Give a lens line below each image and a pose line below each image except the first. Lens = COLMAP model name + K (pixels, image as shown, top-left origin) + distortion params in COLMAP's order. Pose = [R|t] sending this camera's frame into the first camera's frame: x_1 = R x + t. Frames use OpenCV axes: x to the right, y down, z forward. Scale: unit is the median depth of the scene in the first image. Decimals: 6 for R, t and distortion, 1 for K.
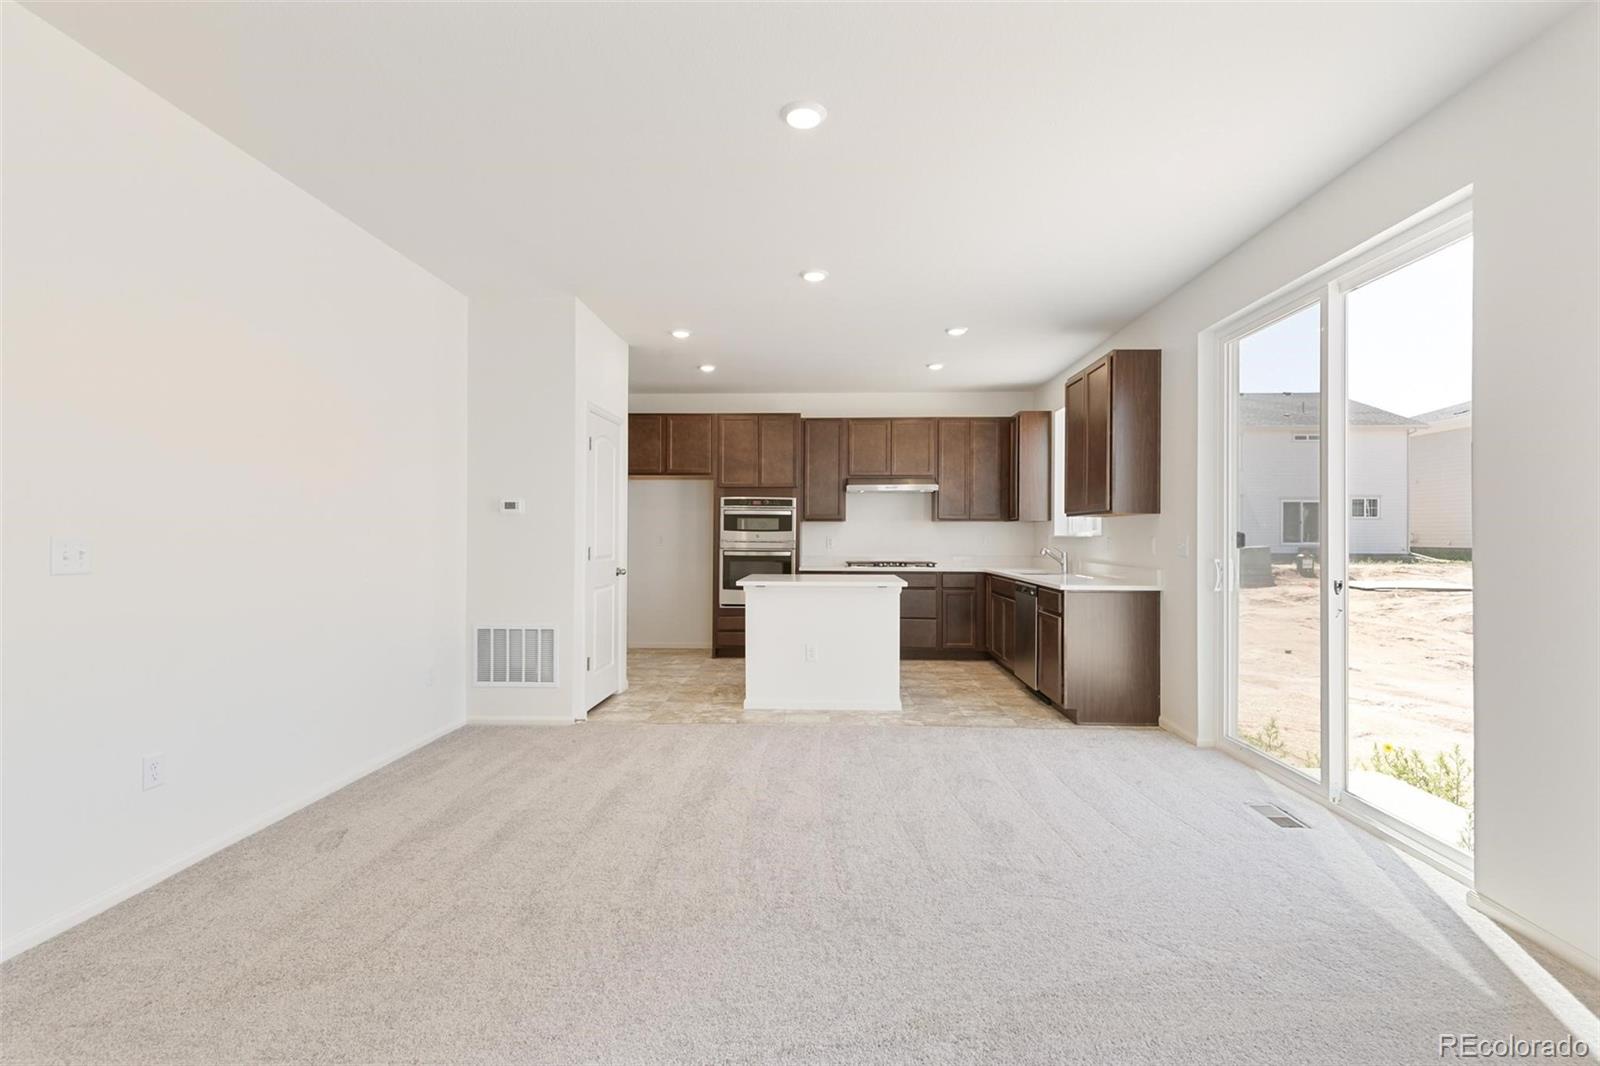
lens RADIAL K [[721.9, 0, 800.3], [0, 721.9, 526.7], [0, 0, 1]] dist [0.002051, -0.000327]
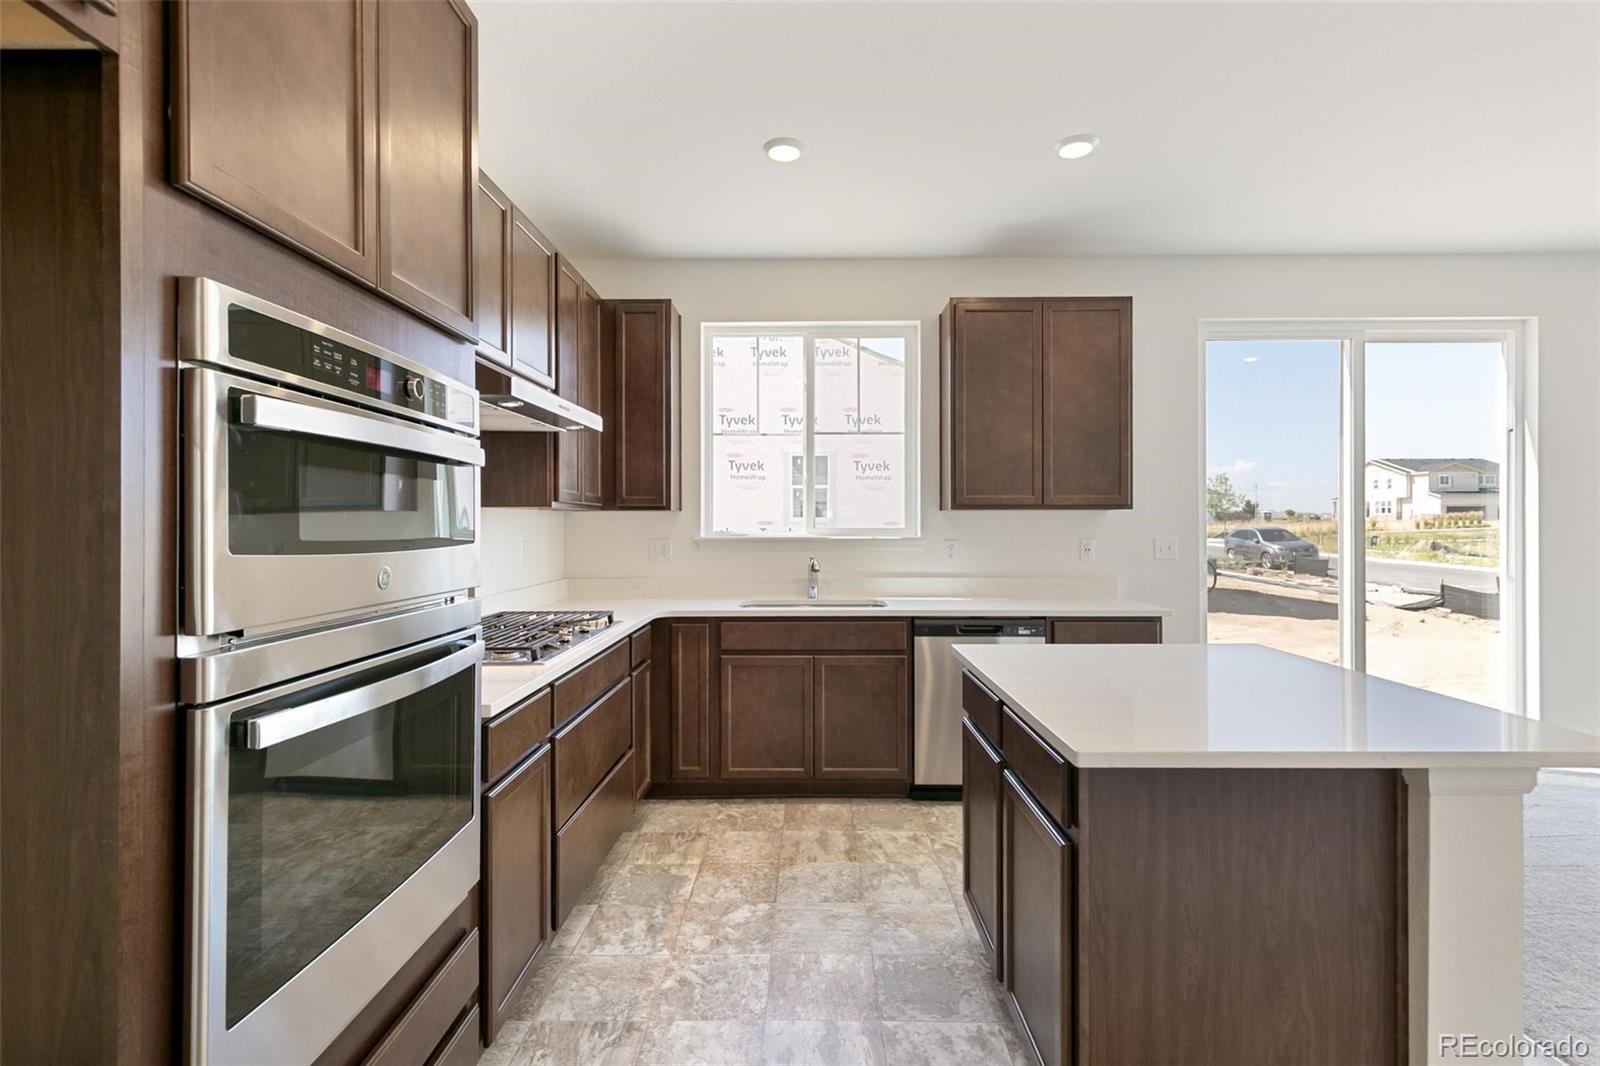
lens RADIAL K [[755.1, 0, 804.0], [0, 755.1, 523.4], [0, 0, 1]] dist [0.013132, -0.000227]
pose [[-0.033463, -0.003175, 0.999435, -0.240116], [-0.009277, 0.999953, 0.002866, -0.001324], [-0.999397, -0.009176, -0.033491, 0.905056]]
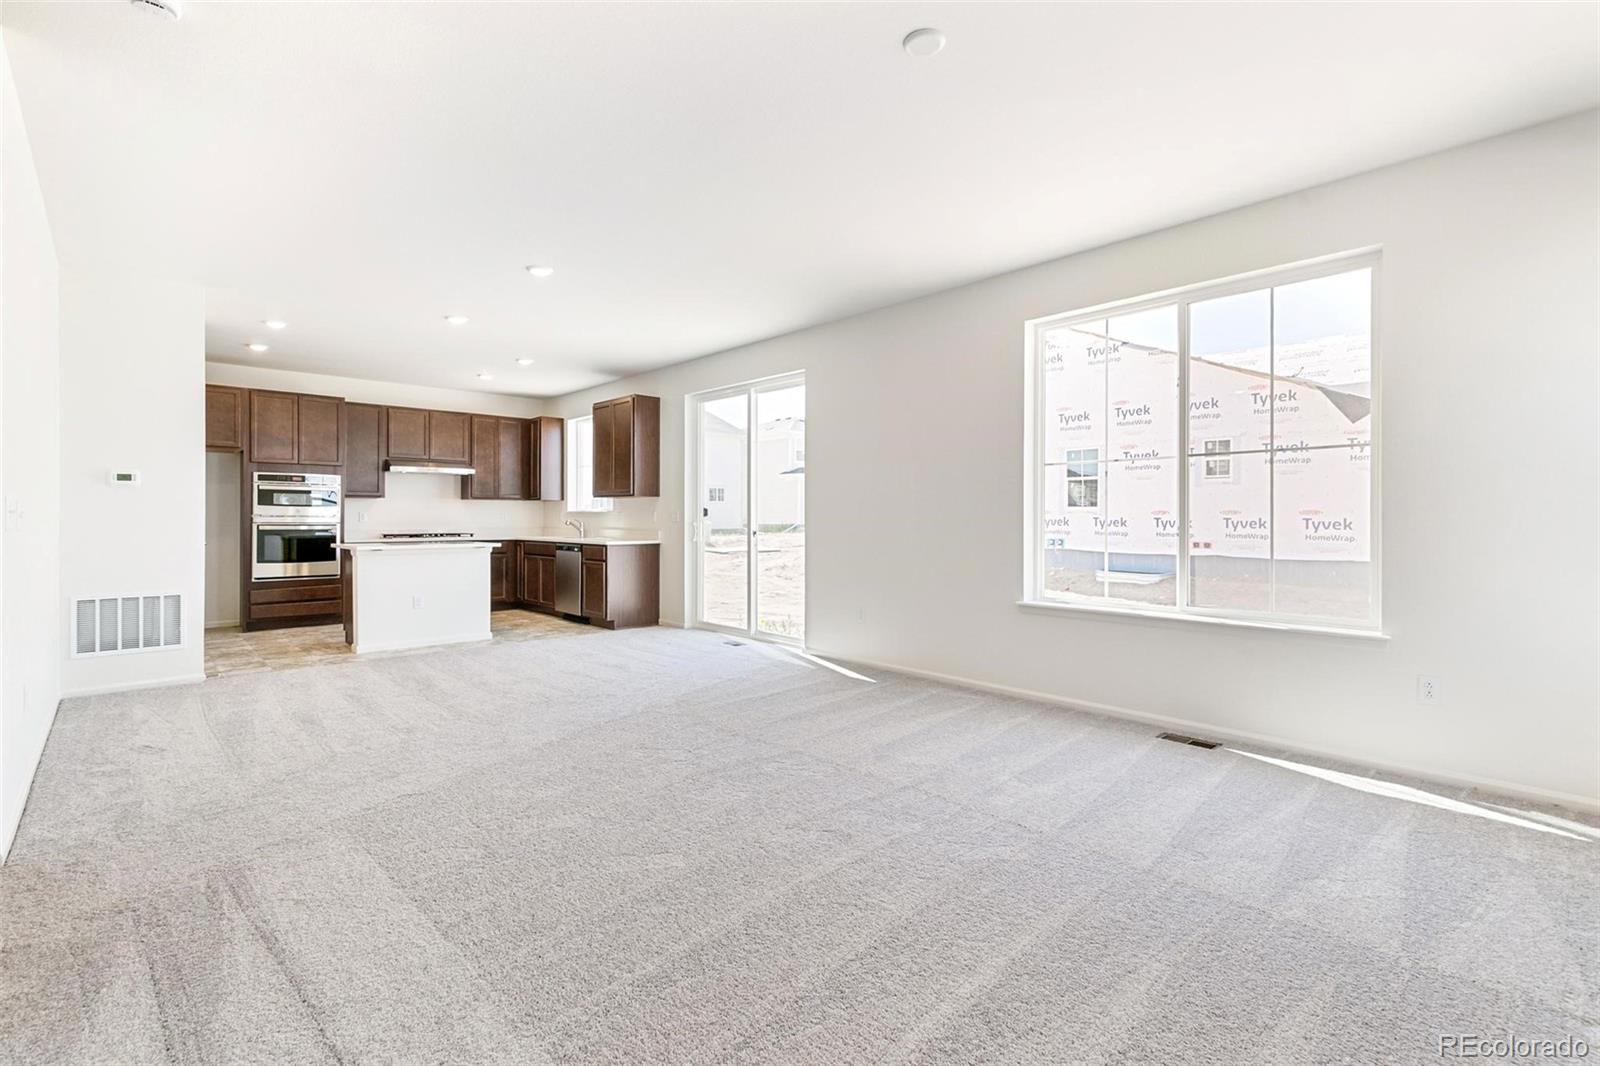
lens RADIAL K [[738.7, 0, 802.8], [0, 738.7, 513.9], [0, 0, 1]] dist [0.015190, -0.000346]
pose [[0.703386, 0.001429, 0.710807, -0.310222], [-0.007726, 0.999954, 0.005634, 0.005847], [-0.710767, -0.009455, 0.703364, -0.277263]]
